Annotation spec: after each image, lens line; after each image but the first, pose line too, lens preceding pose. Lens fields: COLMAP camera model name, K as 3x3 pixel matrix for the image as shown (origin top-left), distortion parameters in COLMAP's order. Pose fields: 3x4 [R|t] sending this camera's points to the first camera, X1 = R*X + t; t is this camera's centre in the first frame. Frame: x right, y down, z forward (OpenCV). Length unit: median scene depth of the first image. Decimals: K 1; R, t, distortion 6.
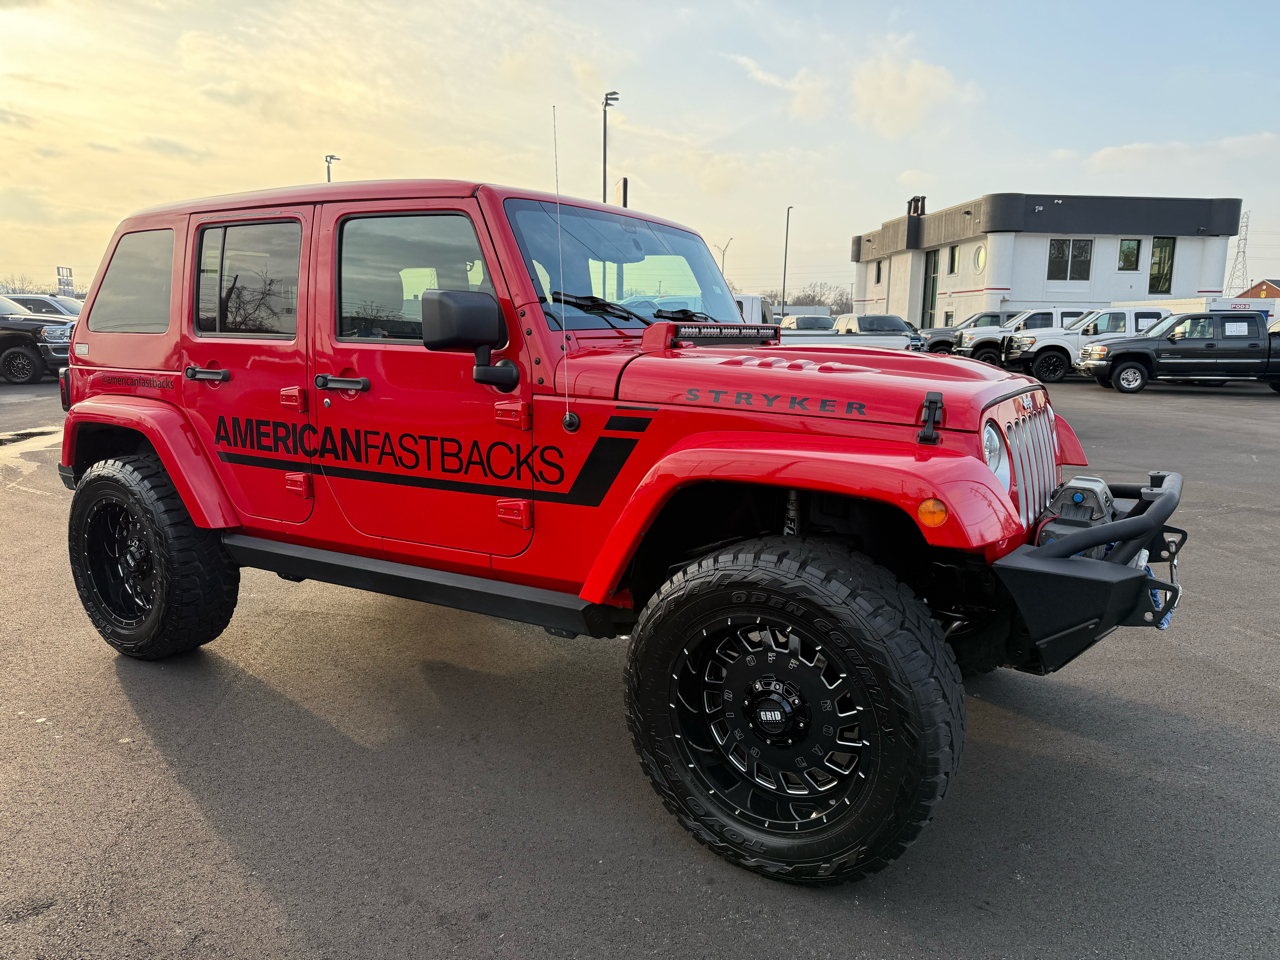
lens RADIAL K [[896.1, 0, 650.5], [0, 896.1, 479.0], [0, 0, 1]] dist [0.092593, -0.132987]
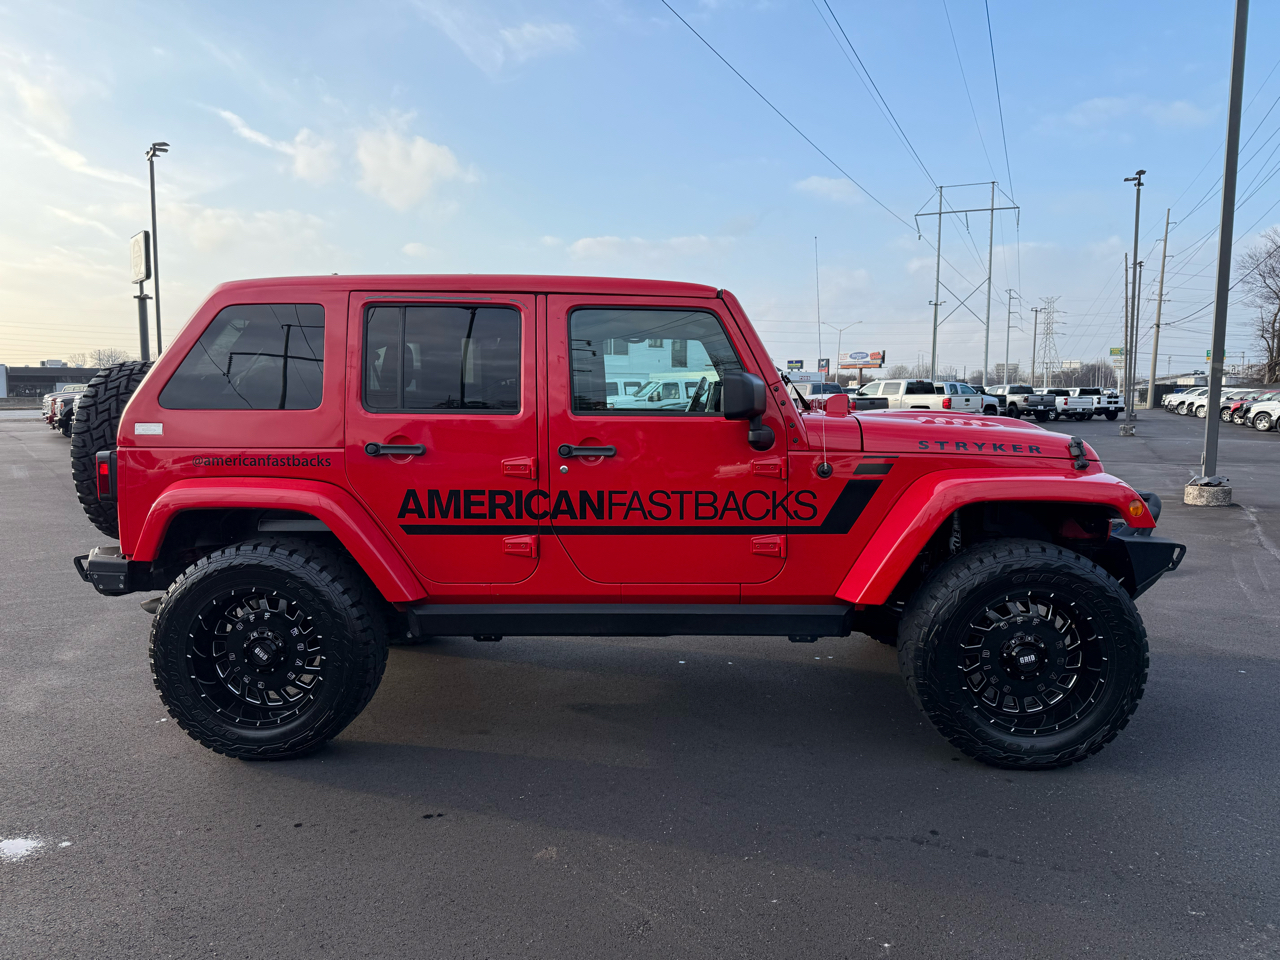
lens RADIAL K [[900.9, 0, 645.3], [0, 900.9, 470.4], [0, 0, 1]] dist [0.092927, -0.126138]
pose [[0.873889, -0.048998, 0.483651, -0.779067], [0.089402, 0.994137, -0.060822, -0.005476], [-0.477835, 0.096391, 0.873145, -0.024250]]
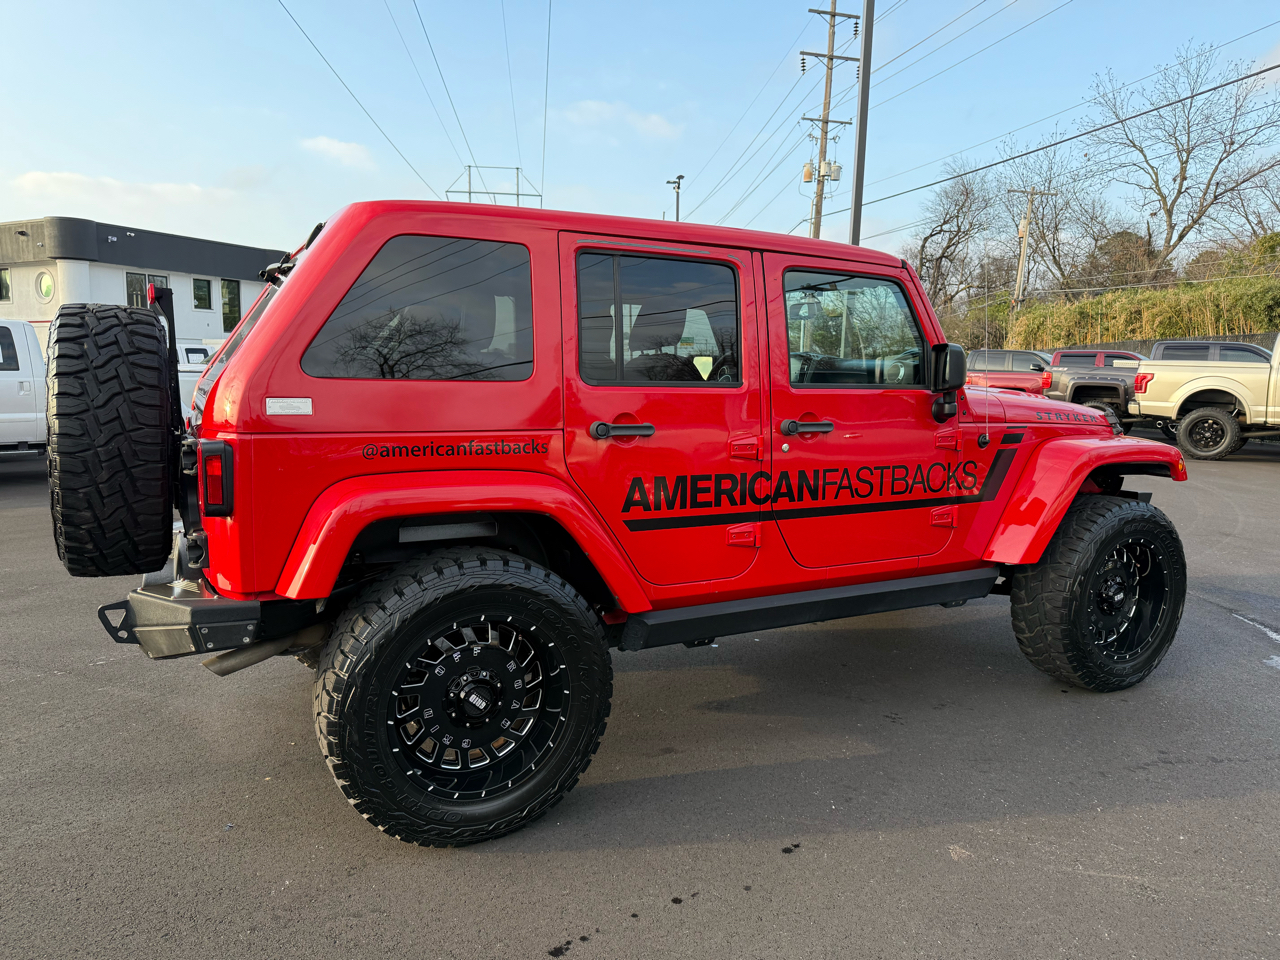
lens RADIAL K [[896.1, 0, 650.5], [0, 896.1, 479.0], [0, 0, 1]] dist [0.092593, -0.132987]
pose [[0.512859, -0.102584, 0.852321, -1.254473], [0.135138, 0.990103, 0.037852, -0.104181], [-0.847769, 0.095768, 0.521647, 0.580279]]
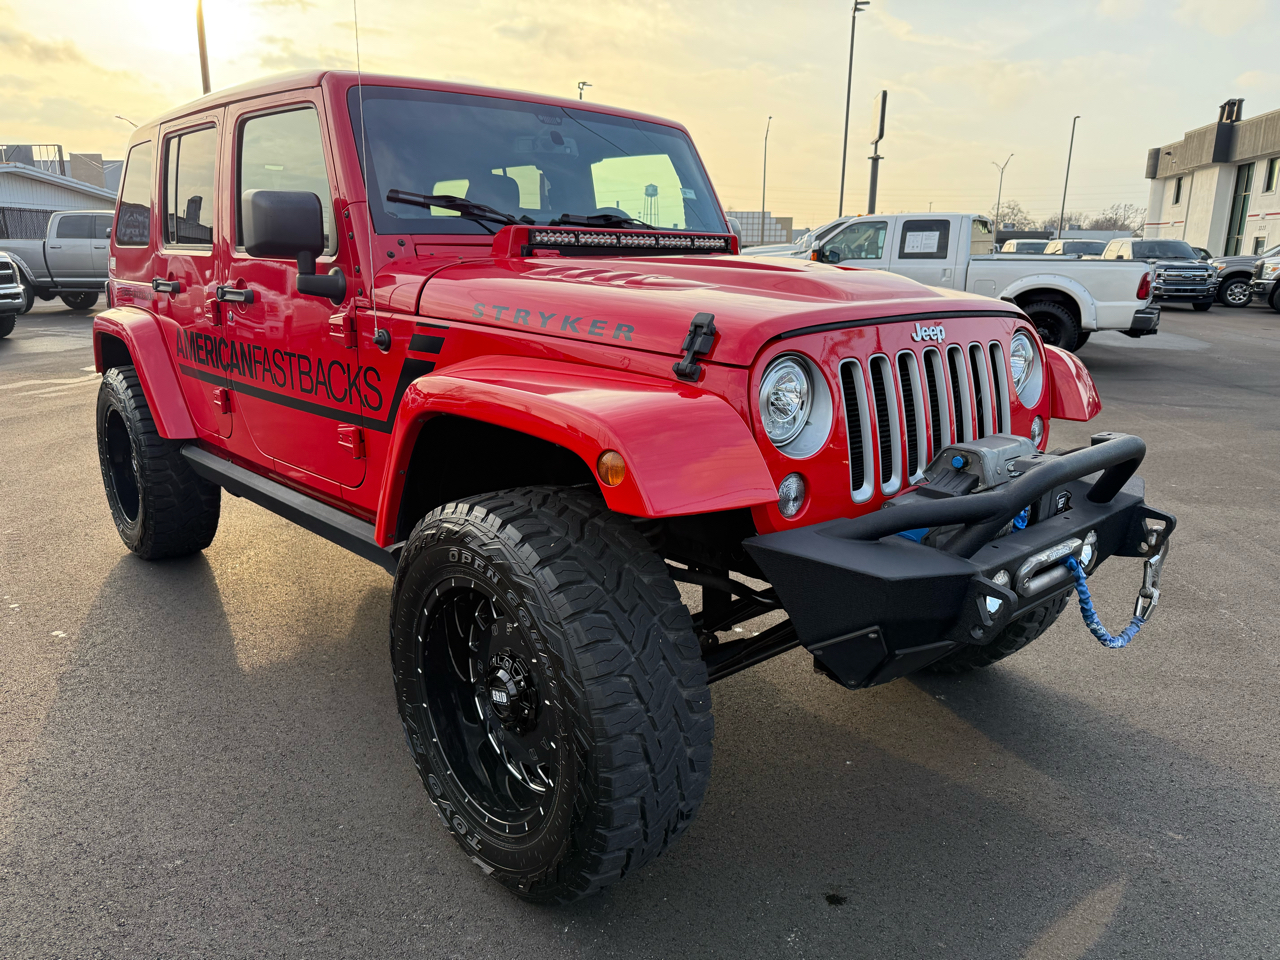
lens RADIAL K [[908.1, 0, 648.6], [0, 908.1, 480.1], [0, 0, 1]] dist [0.036596, -0.046991]
pose [[0.960476, 0.069509, -0.269544, 0.336128], [-0.049263, 0.995482, 0.081172, -0.009841], [0.273968, -0.064686, 0.959561, 0.166150]]
